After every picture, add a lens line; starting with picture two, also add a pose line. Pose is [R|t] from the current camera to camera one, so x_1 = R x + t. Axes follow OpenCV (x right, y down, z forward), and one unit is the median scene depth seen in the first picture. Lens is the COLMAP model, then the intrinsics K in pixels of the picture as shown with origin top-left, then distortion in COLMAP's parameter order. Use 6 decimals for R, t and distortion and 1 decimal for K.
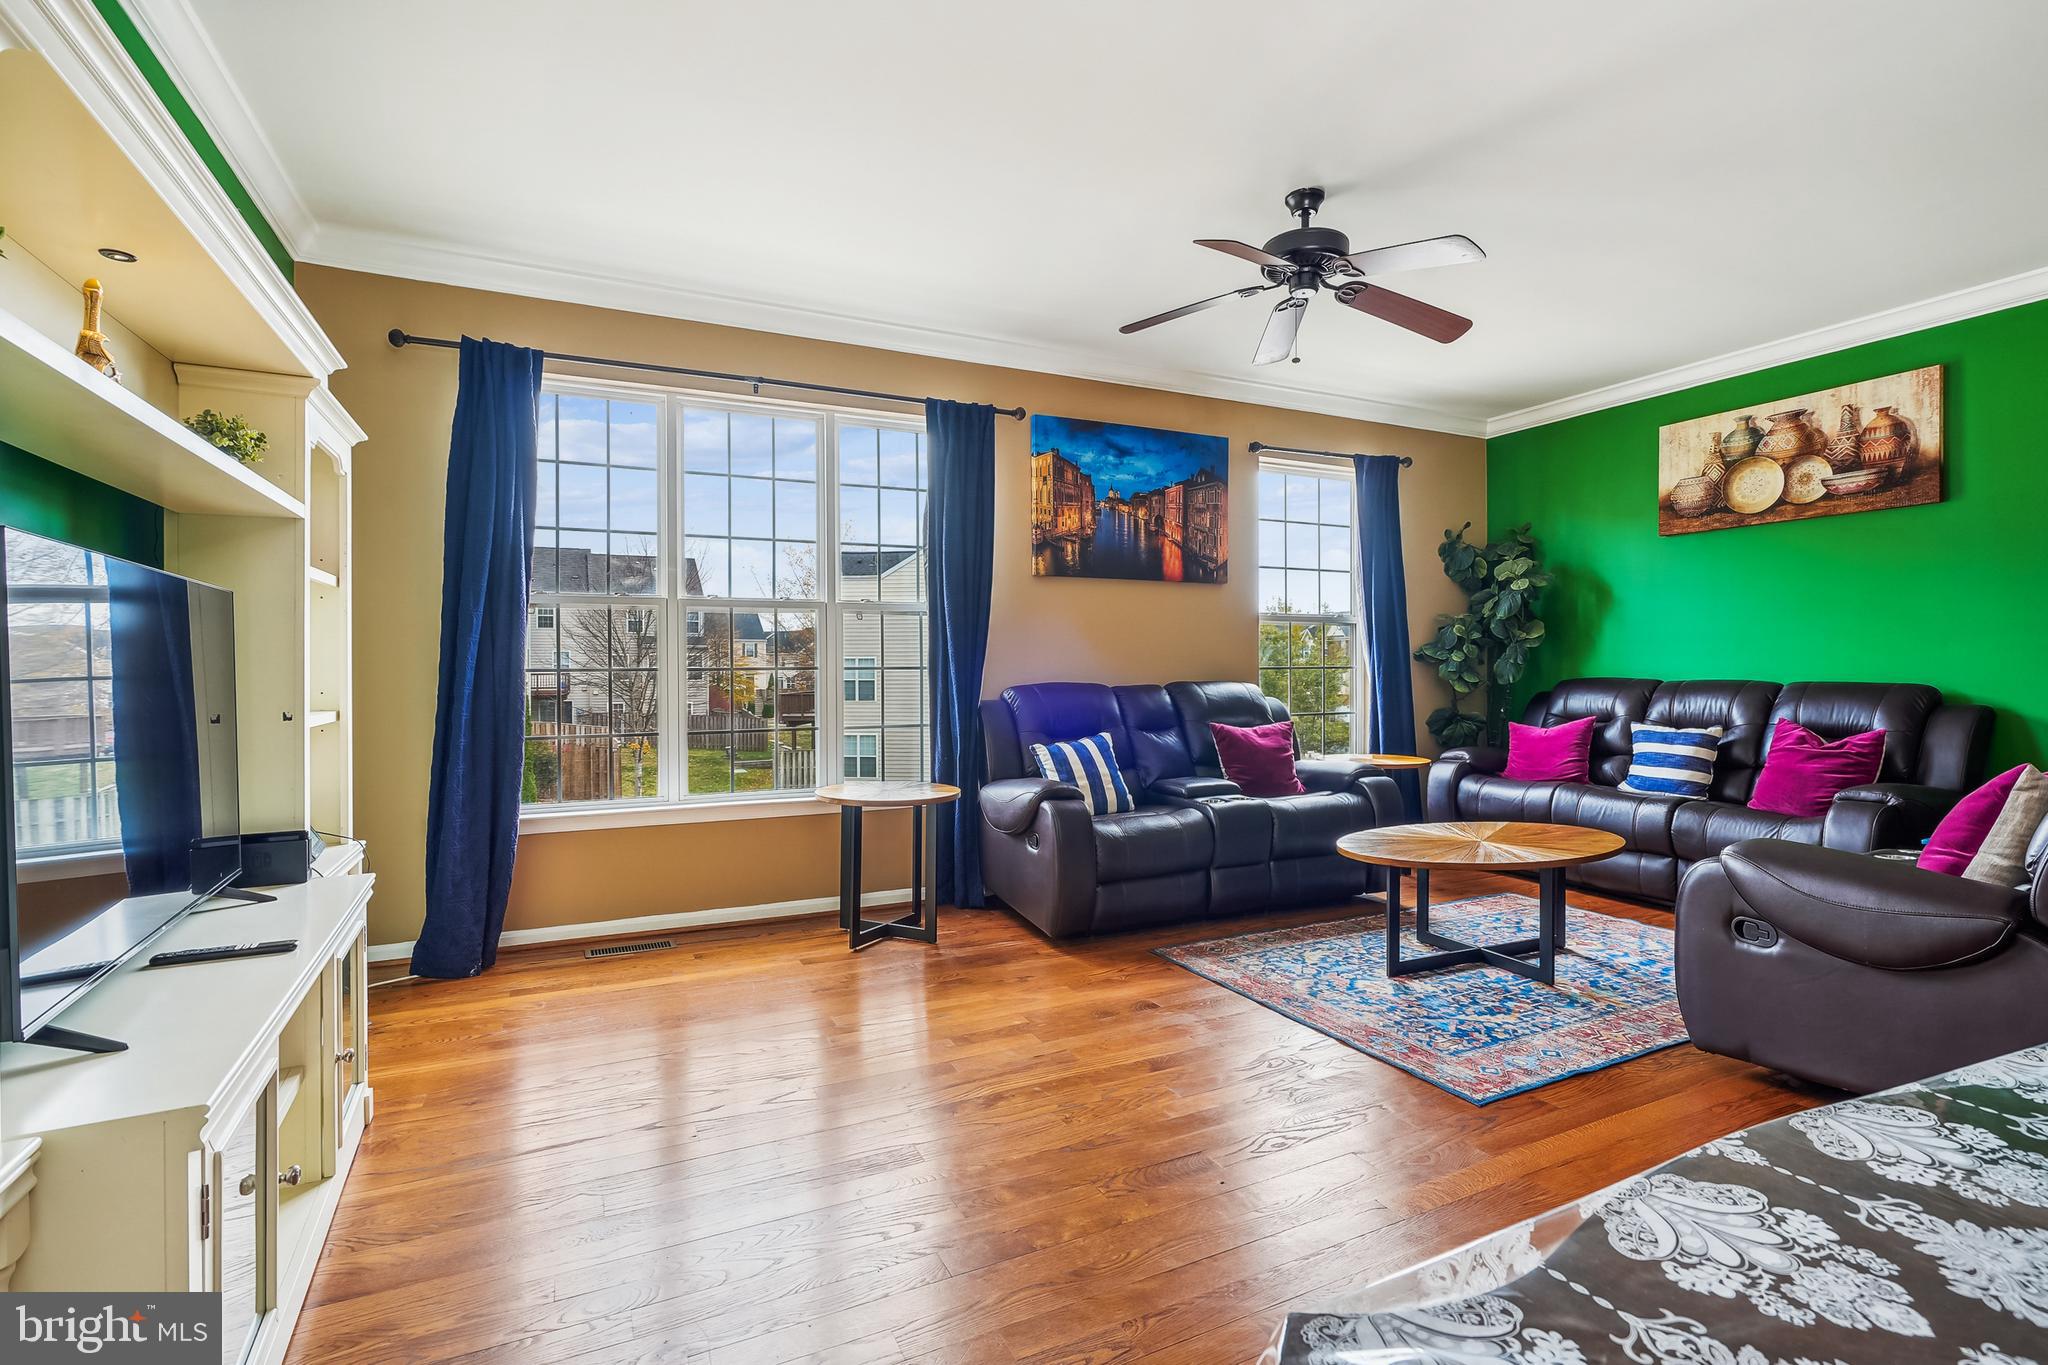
lens RADIAL K [[950.8, 0, 1035.5], [0, 950.8, 676.2], [0, 0, 1]] dist [-0.009550, -0.000128]
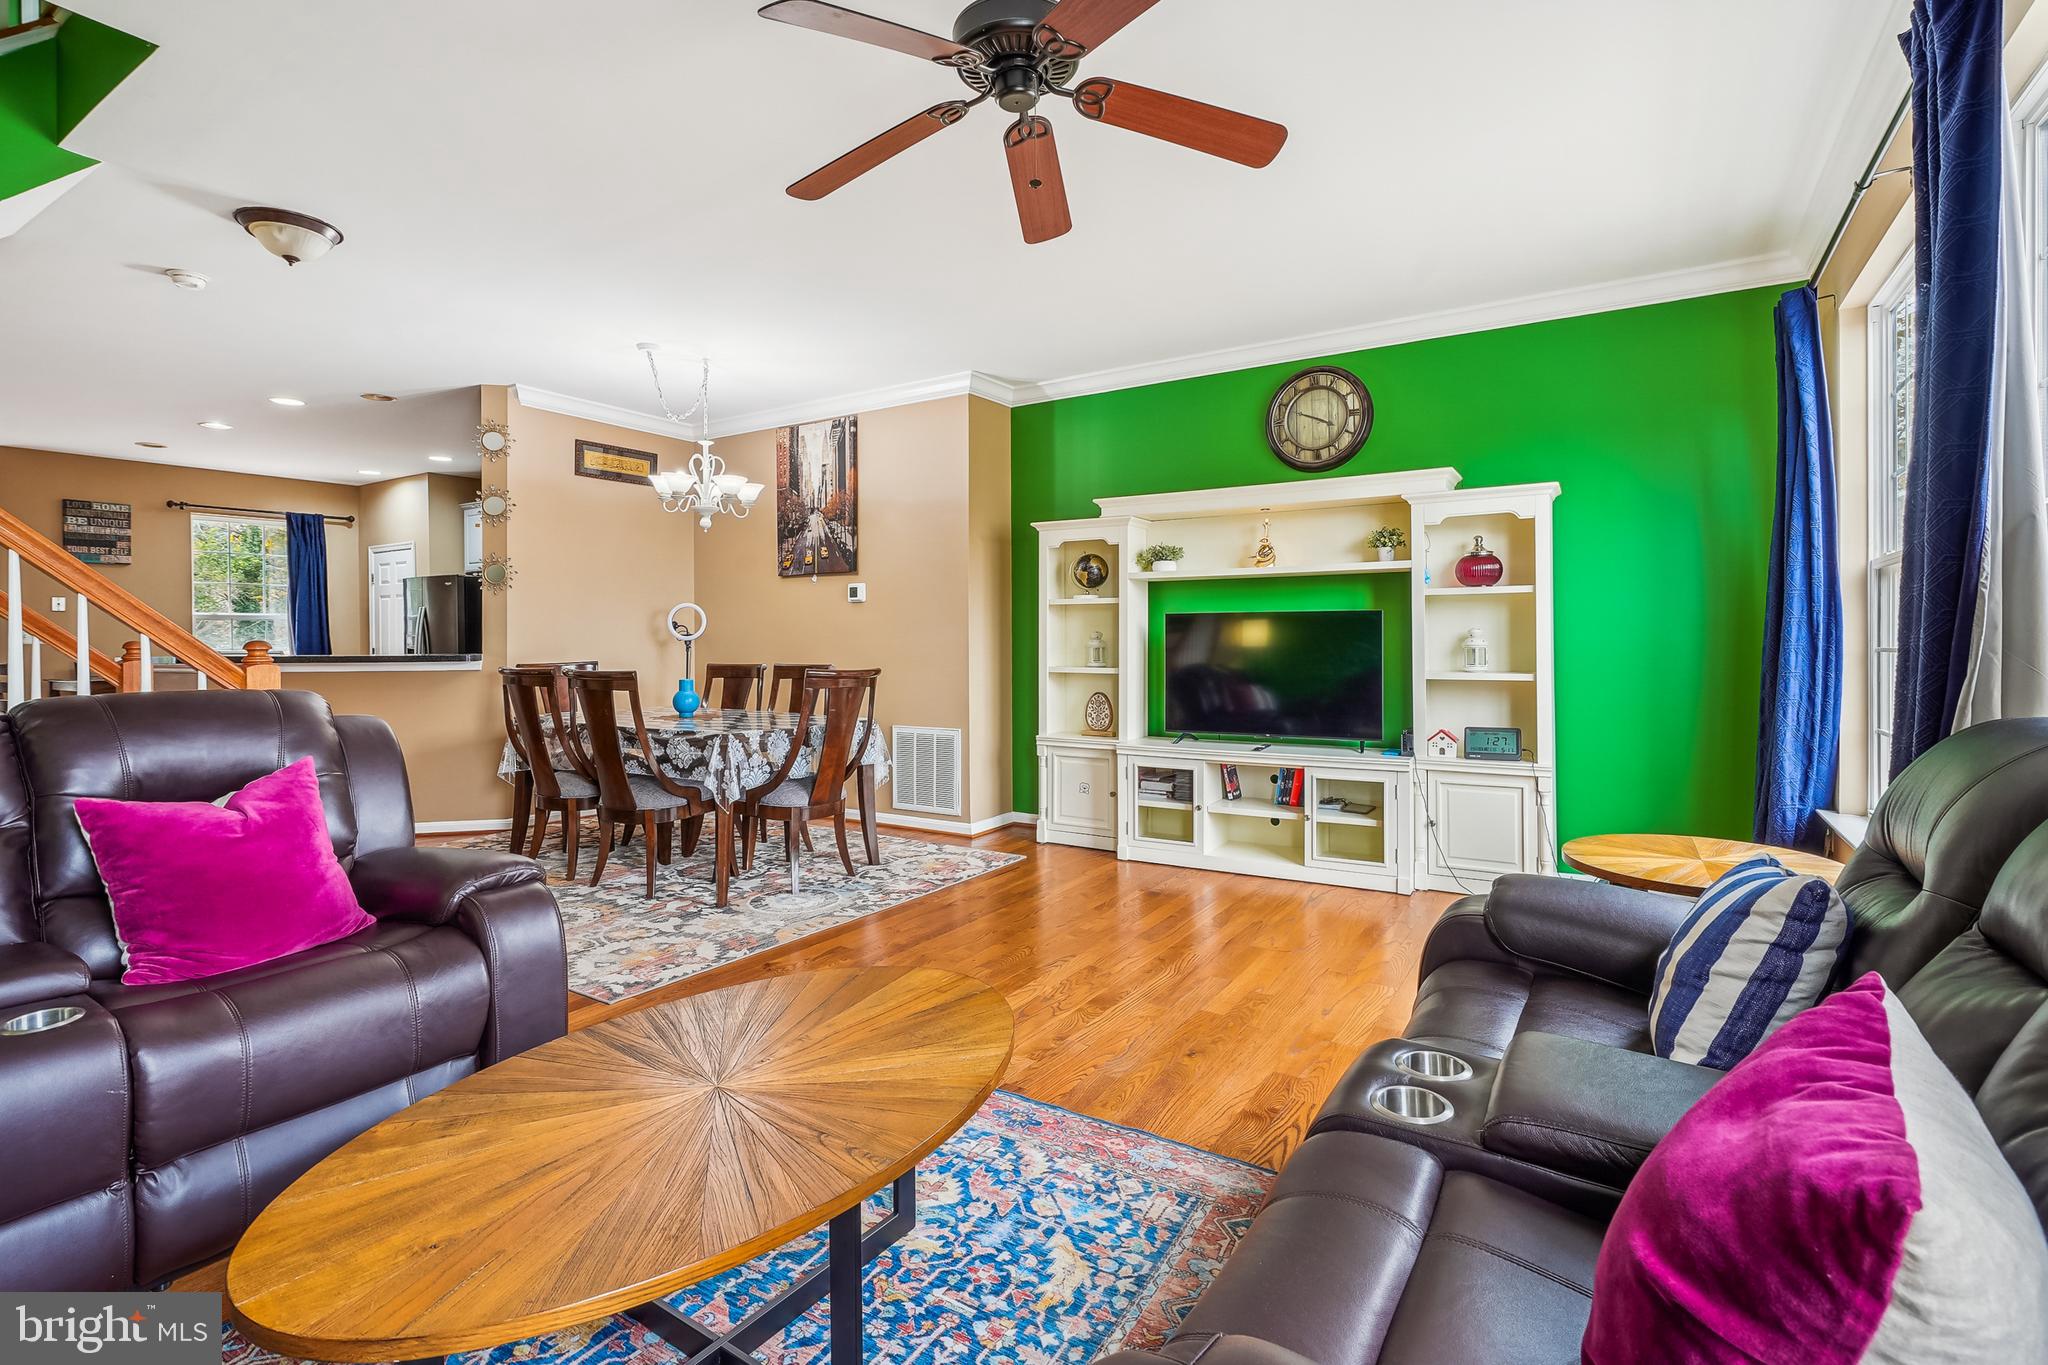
lens RADIAL K [[949.5, 0, 1026.0], [0, 949.5, 638.4], [0, 0, 1]] dist [-0.011087, 0.006481]
pose [[-0.851580, 0.007271, -0.524174, 0.436632], [0.004045, 0.999965, 0.007299, -0.020300], [0.524209, 0.004096, -0.851580, 1.090045]]
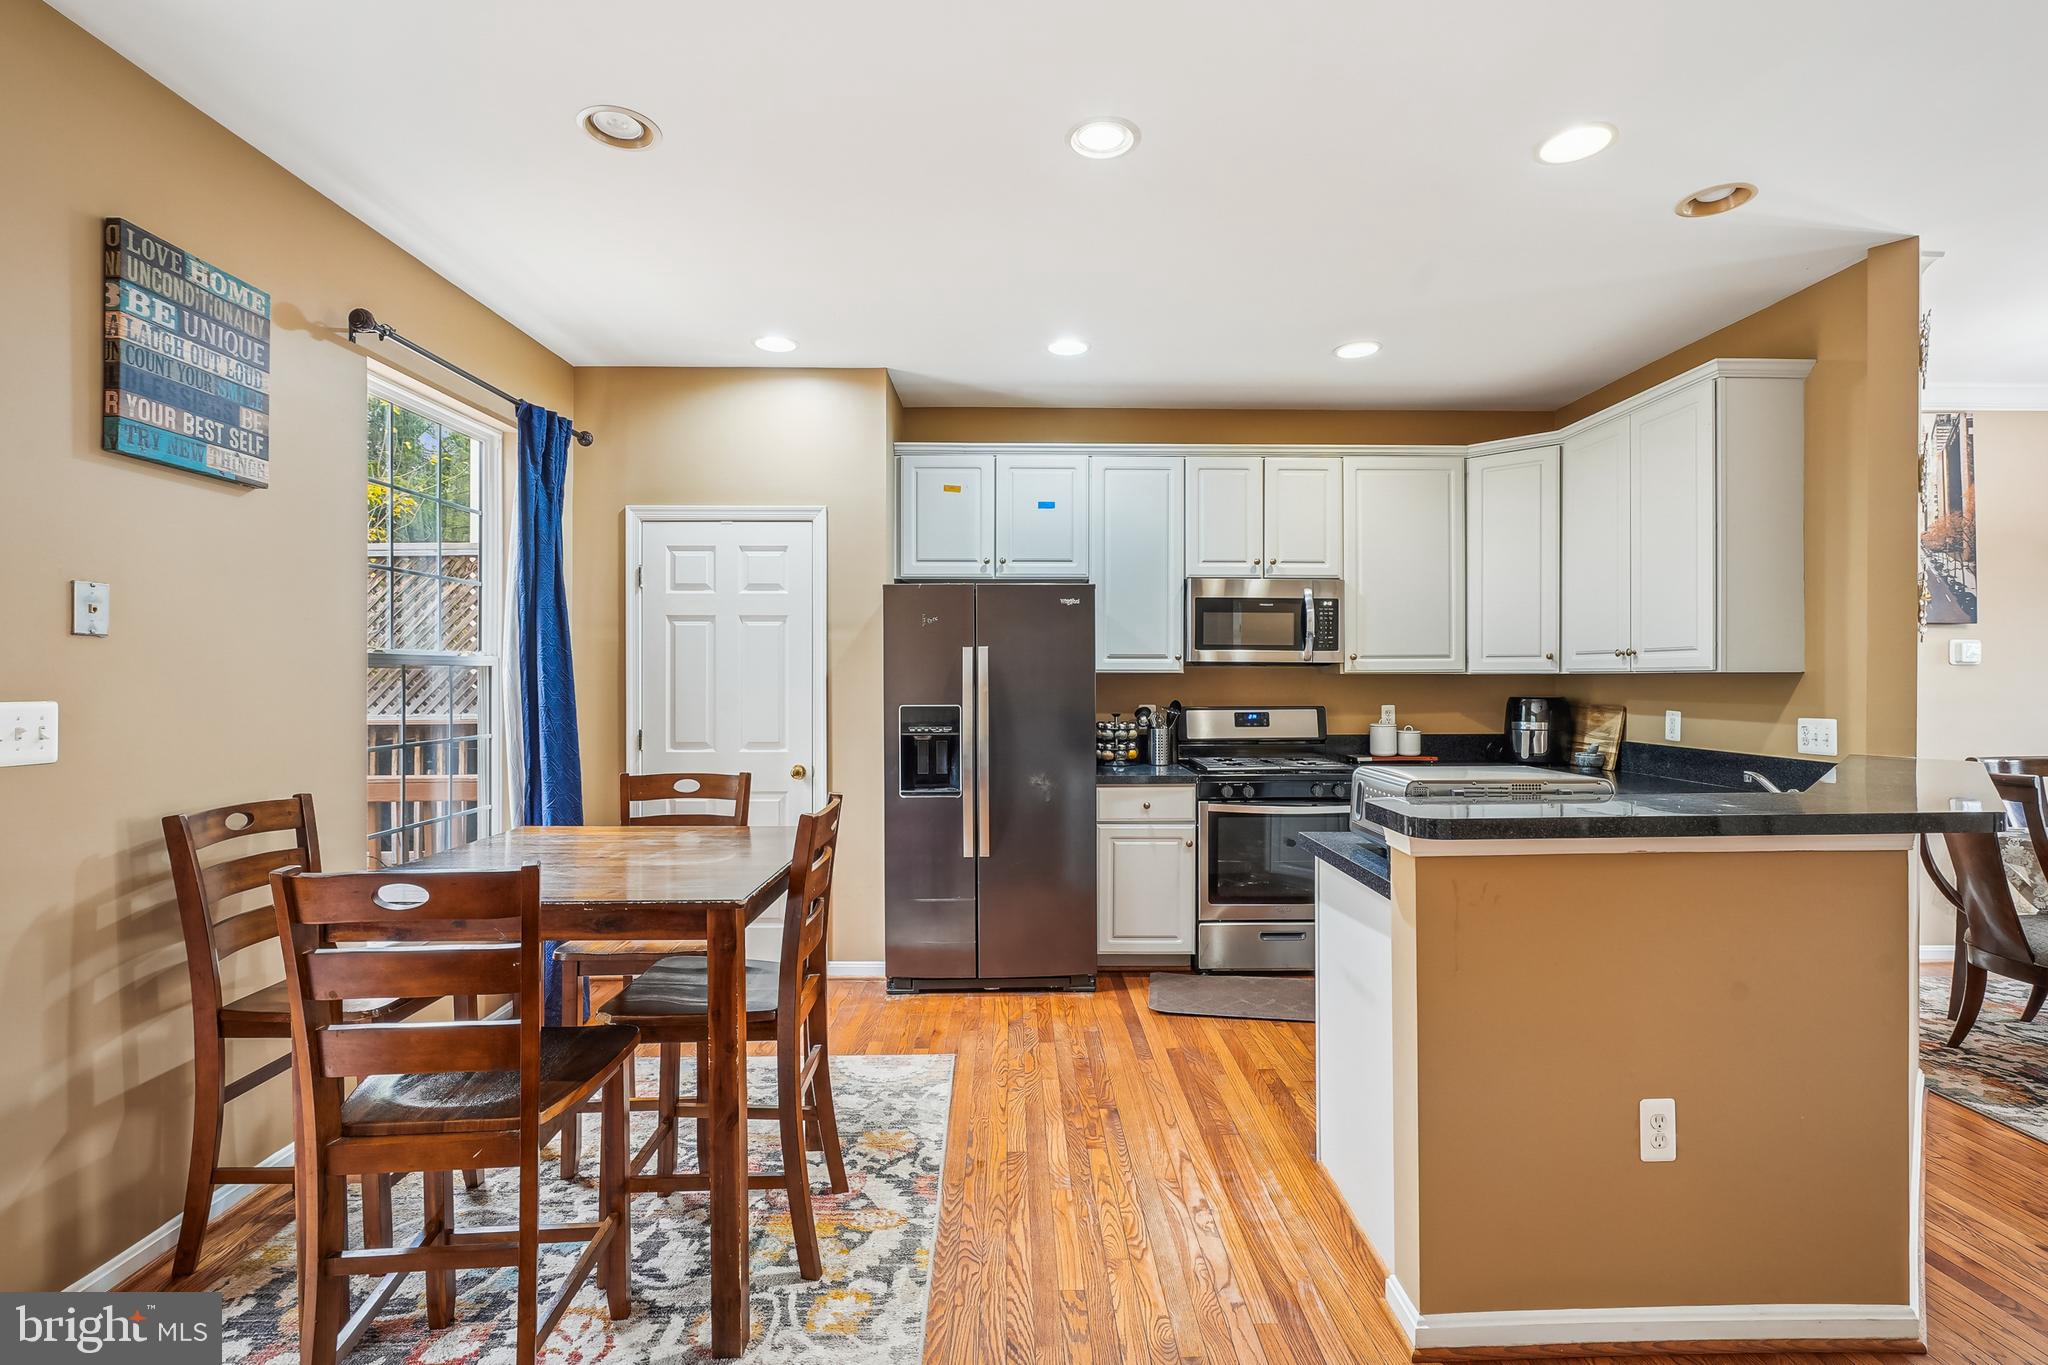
lens RADIAL K [[928.9, 0, 1030.3], [0, 928.9, 674.8], [0, 0, 1]] dist [-0.002699, 0.000143]
pose [[-0.419248, -0.000389, -0.907872, 1.208362], [-0.005559, 0.999982, 0.002138, -0.047811], [0.907855, 0.005943, -0.419242, -0.613328]]
